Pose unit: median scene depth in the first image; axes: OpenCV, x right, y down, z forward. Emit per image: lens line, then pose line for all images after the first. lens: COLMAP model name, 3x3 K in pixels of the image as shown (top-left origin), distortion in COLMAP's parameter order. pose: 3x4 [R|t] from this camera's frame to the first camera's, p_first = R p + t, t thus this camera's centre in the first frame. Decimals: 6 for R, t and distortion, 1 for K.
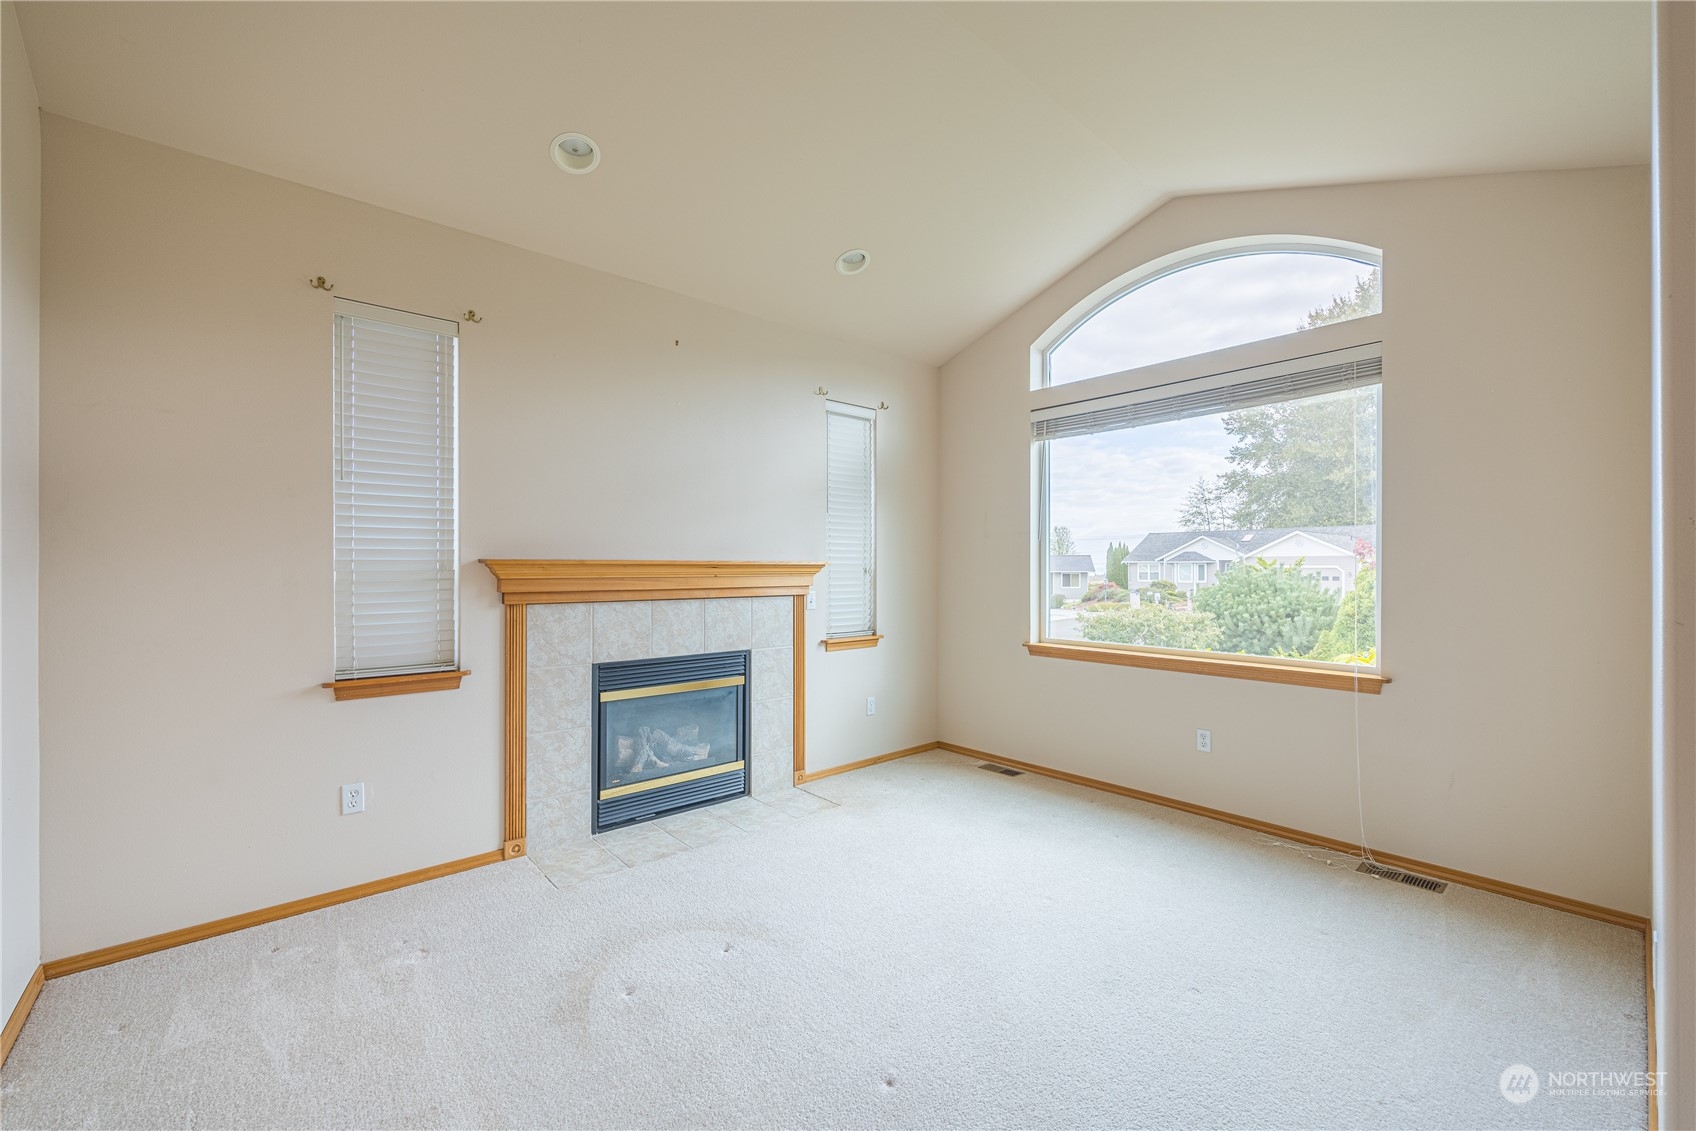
lens RADIAL K [[686.2, 0, 846.7], [0, 686.2, 567.2], [0, 0, 1]] dist [0.000546, -0.000623]
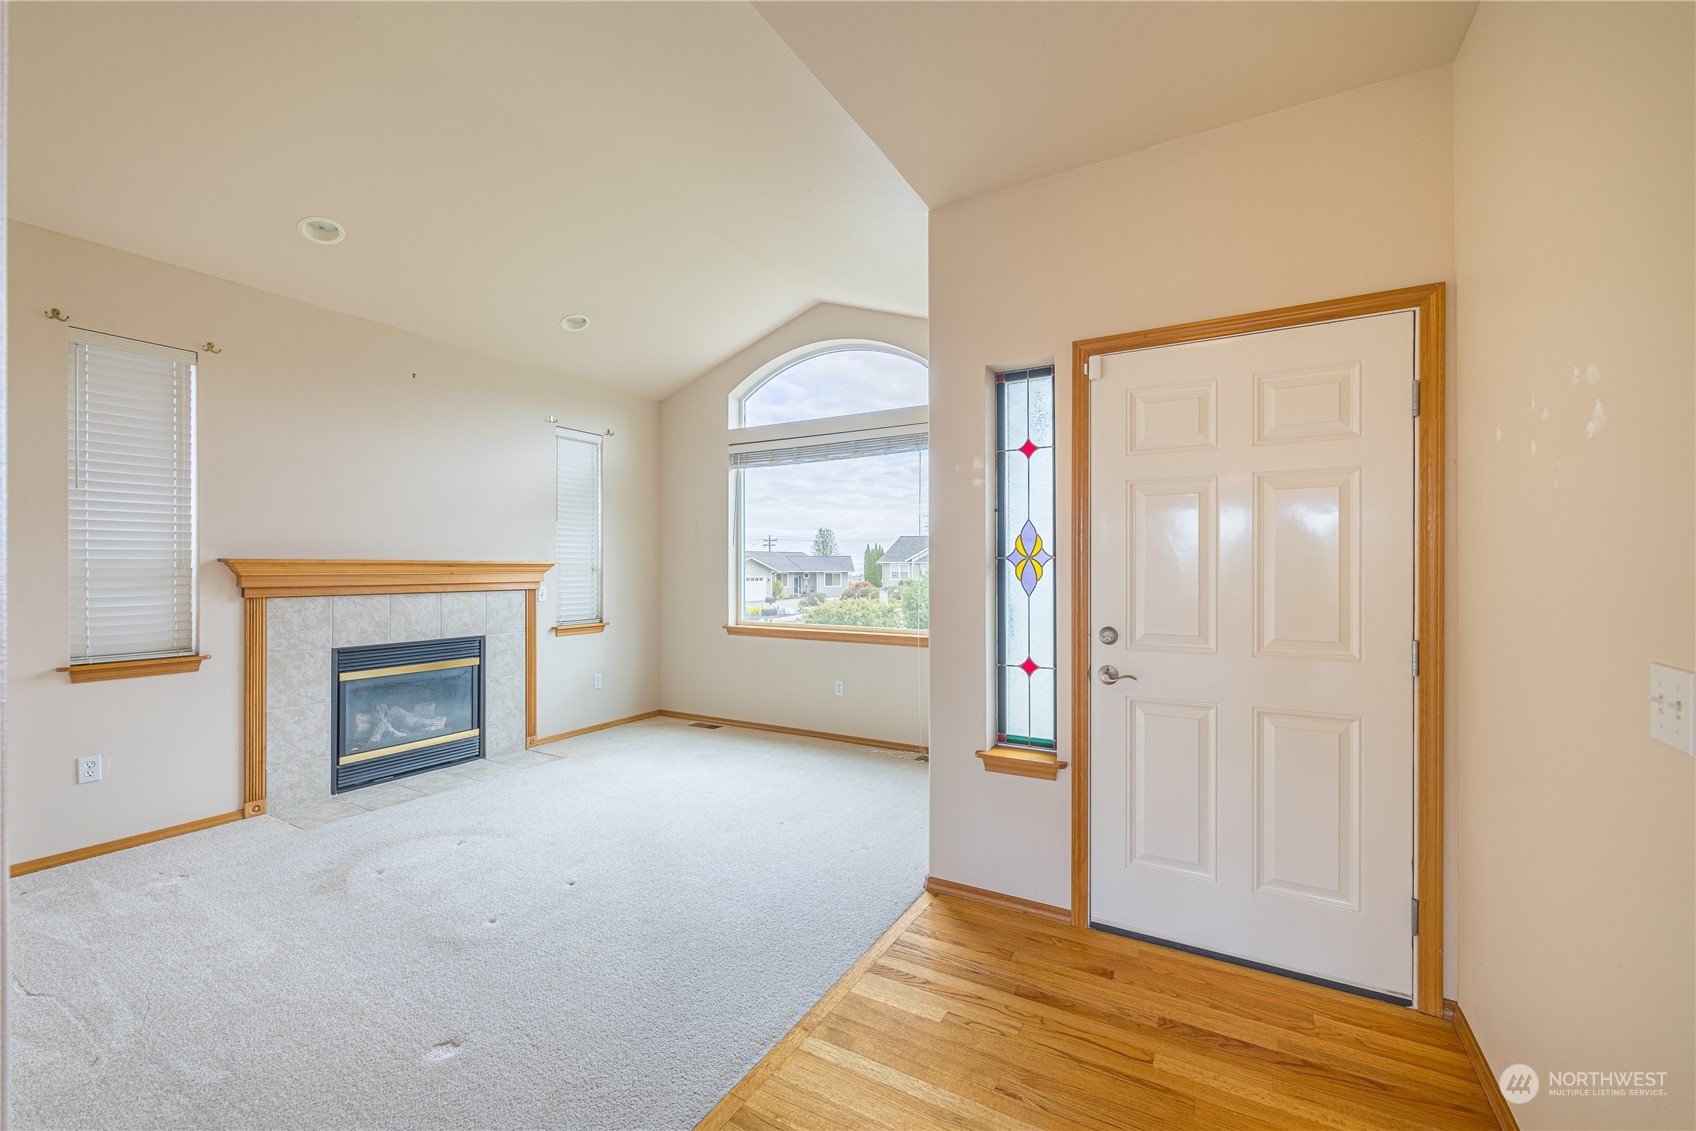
lens RADIAL K [[686.2, 0, 846.7], [0, 686.2, 569.4], [0, 0, 1]] dist [0.000546, -0.000623]
pose [[0.945861, -0.000235, 0.324572, 0.073784], [-0.000817, 0.999995, 0.003104, 0.001515], [-0.324571, -0.003201, 0.945856, -0.361890]]
